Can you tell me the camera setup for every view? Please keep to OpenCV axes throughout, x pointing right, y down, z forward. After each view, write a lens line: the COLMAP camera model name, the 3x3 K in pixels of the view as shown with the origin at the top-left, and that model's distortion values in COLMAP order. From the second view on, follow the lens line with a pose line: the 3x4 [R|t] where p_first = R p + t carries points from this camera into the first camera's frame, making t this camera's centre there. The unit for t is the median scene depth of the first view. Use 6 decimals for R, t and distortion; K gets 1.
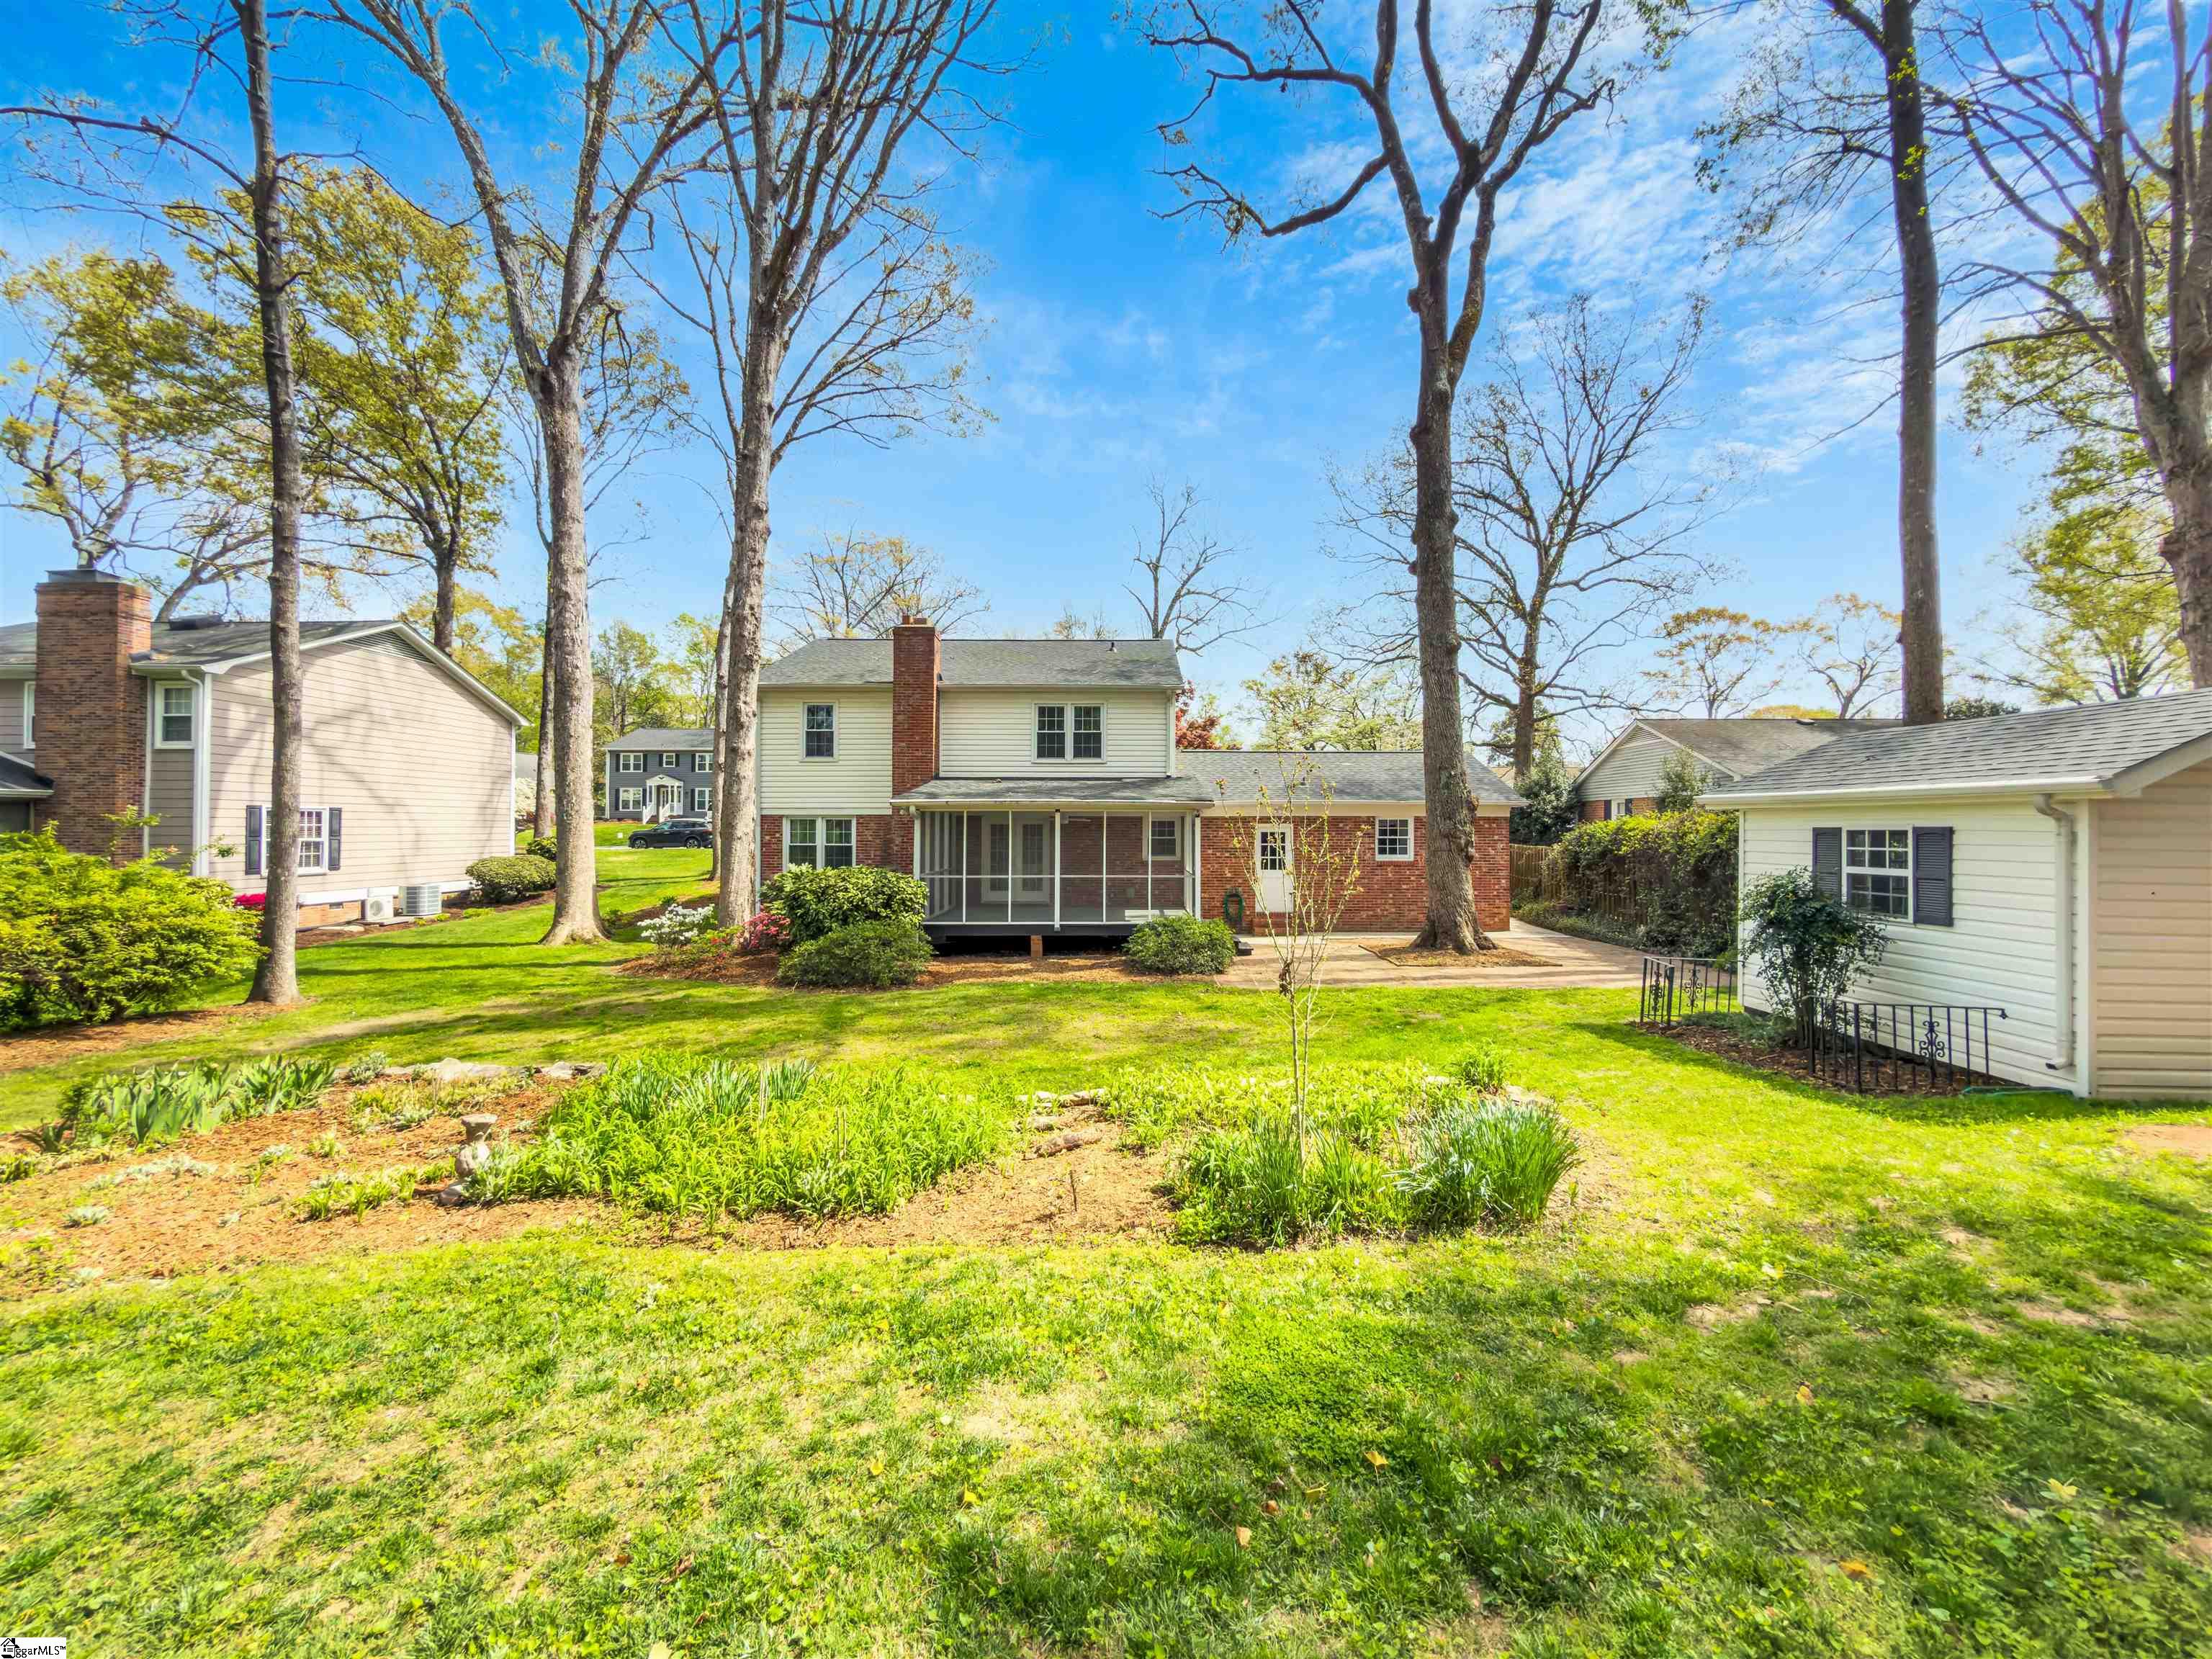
lens RADIAL K [[856.4, 0, 1106.0], [0, 856.4, 829.5], [0, 0, 1]] dist [0.000128, 0.000073]
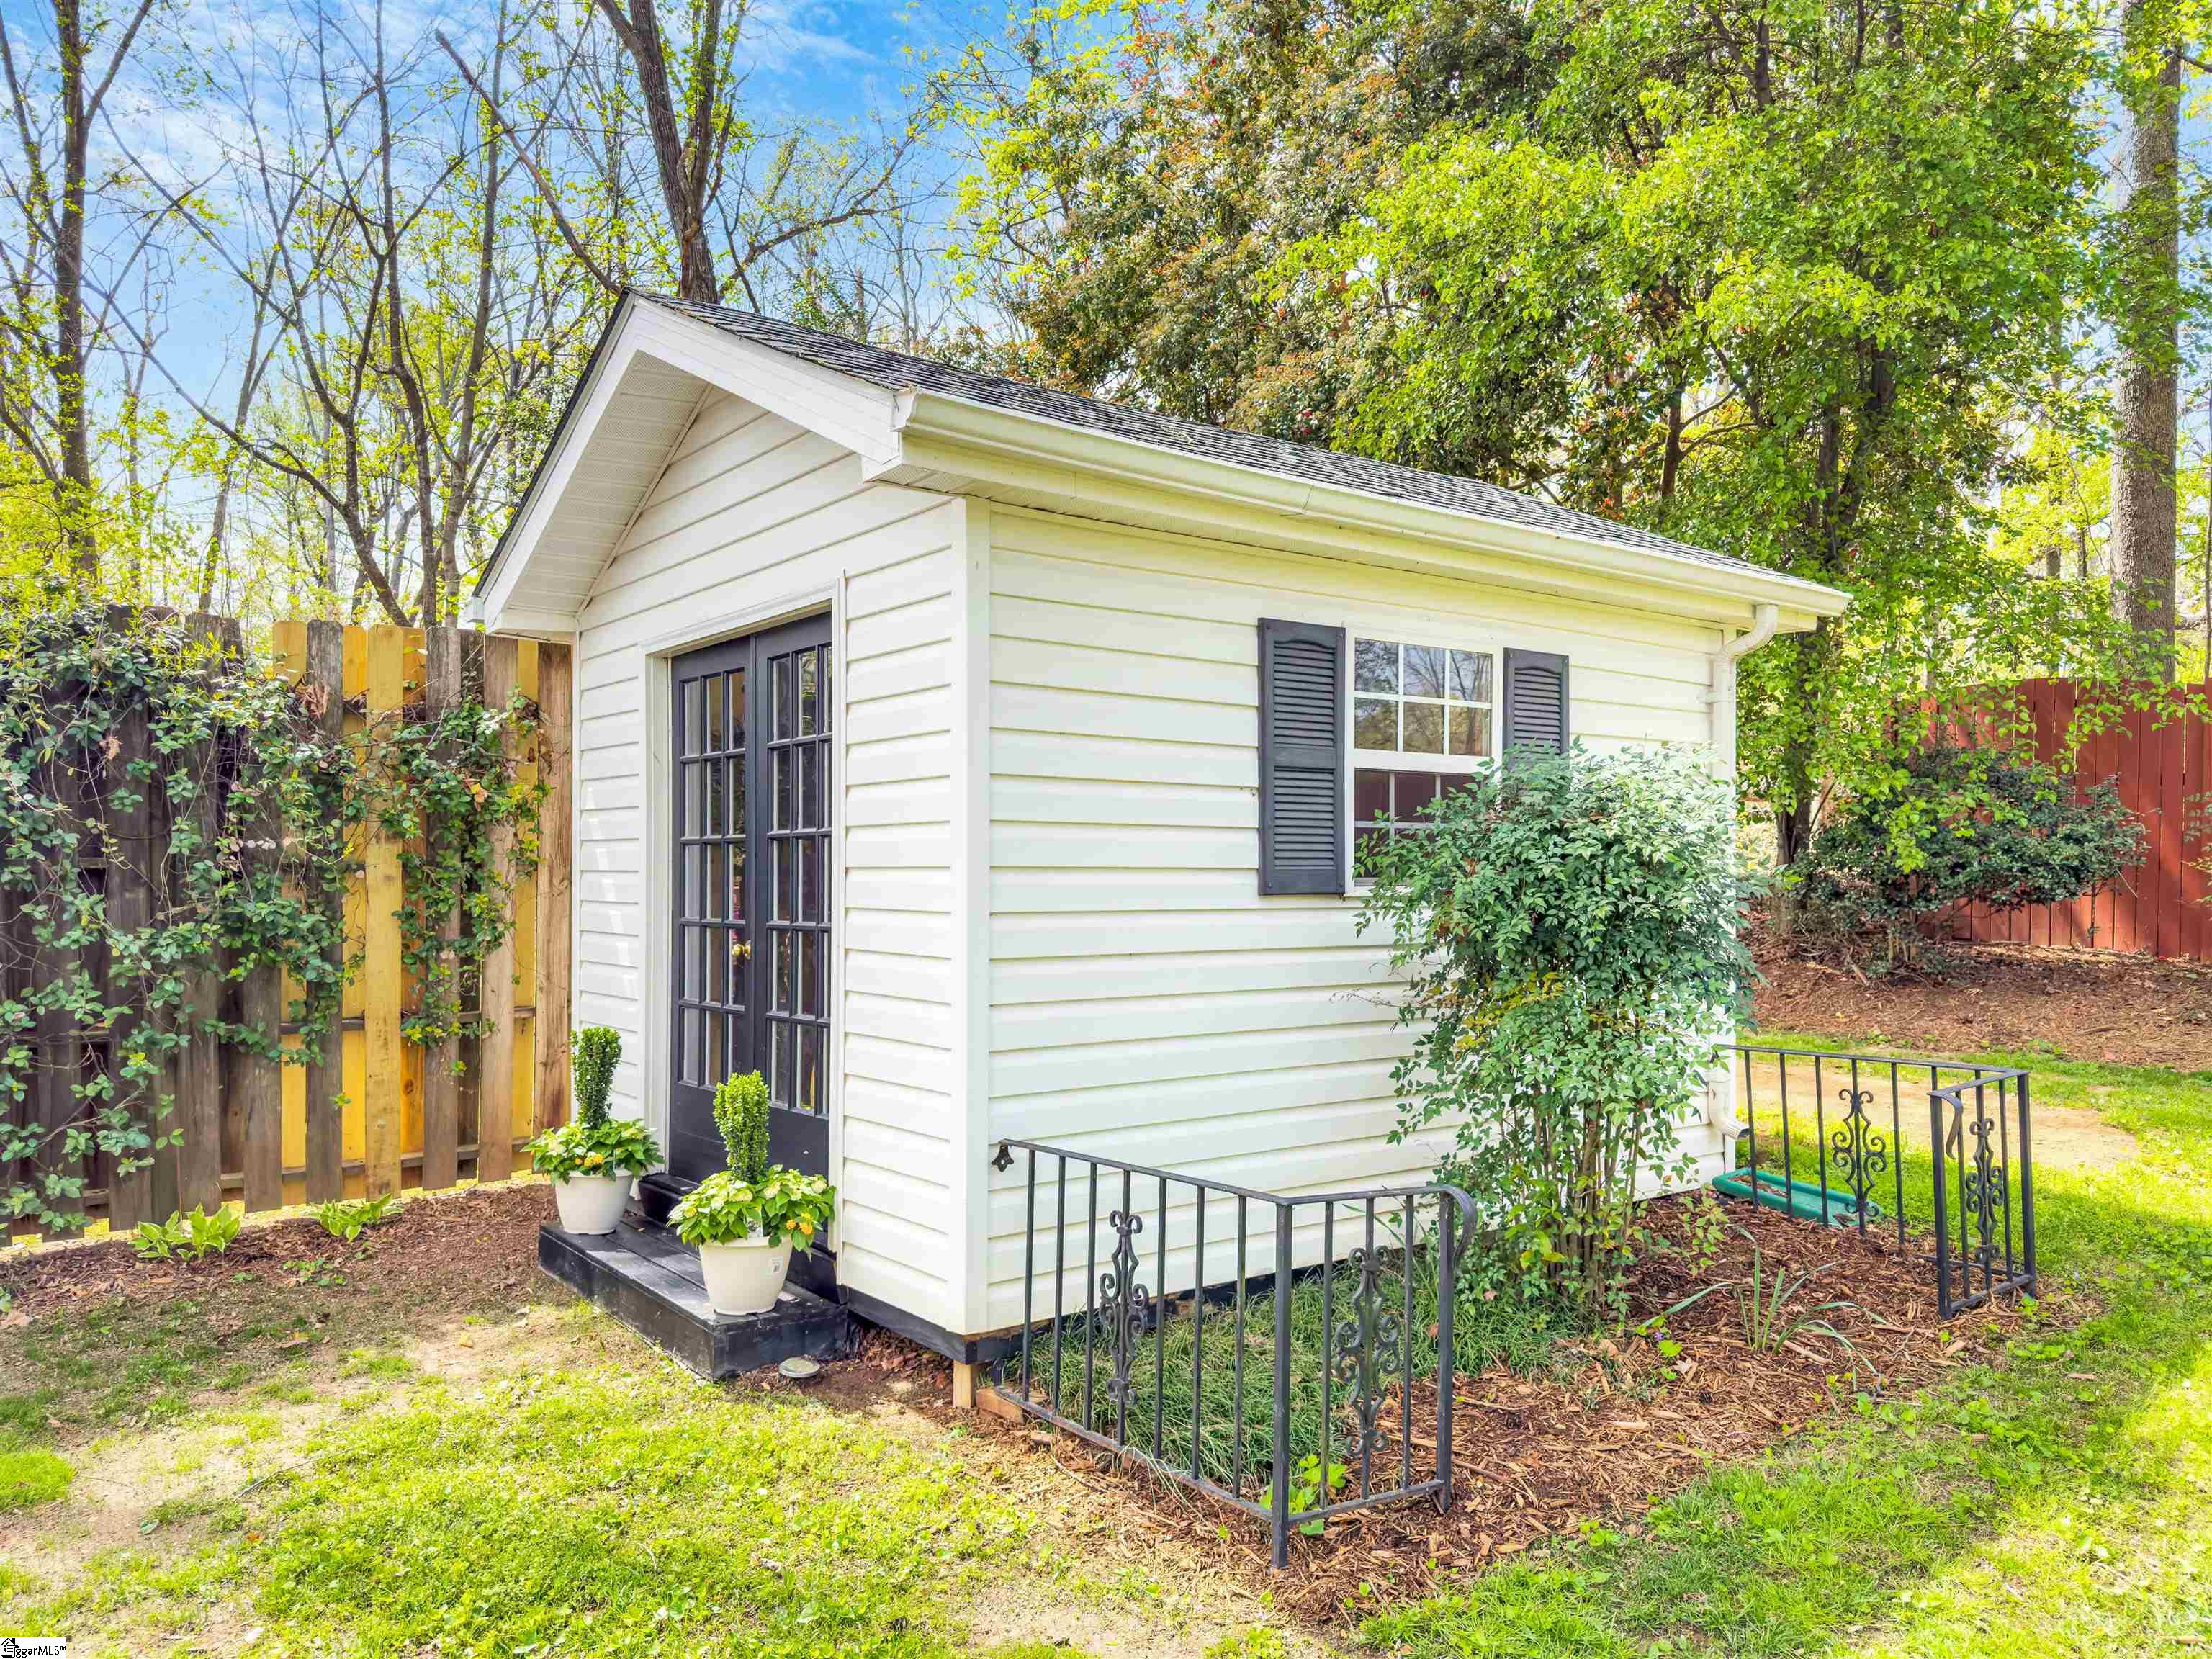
lens RADIAL K [[1684.3, 0, 1106.0], [0, 1684.3, 829.5], [0, 0, 1]] dist [0.001061, -0.000633]
pose [[-0.619976, 0.022009, 0.784312, 0.424032], [-0.001441, 0.999573, -0.029188, 0.093753], [-0.784619, -0.019226, -0.619680, 1.493830]]
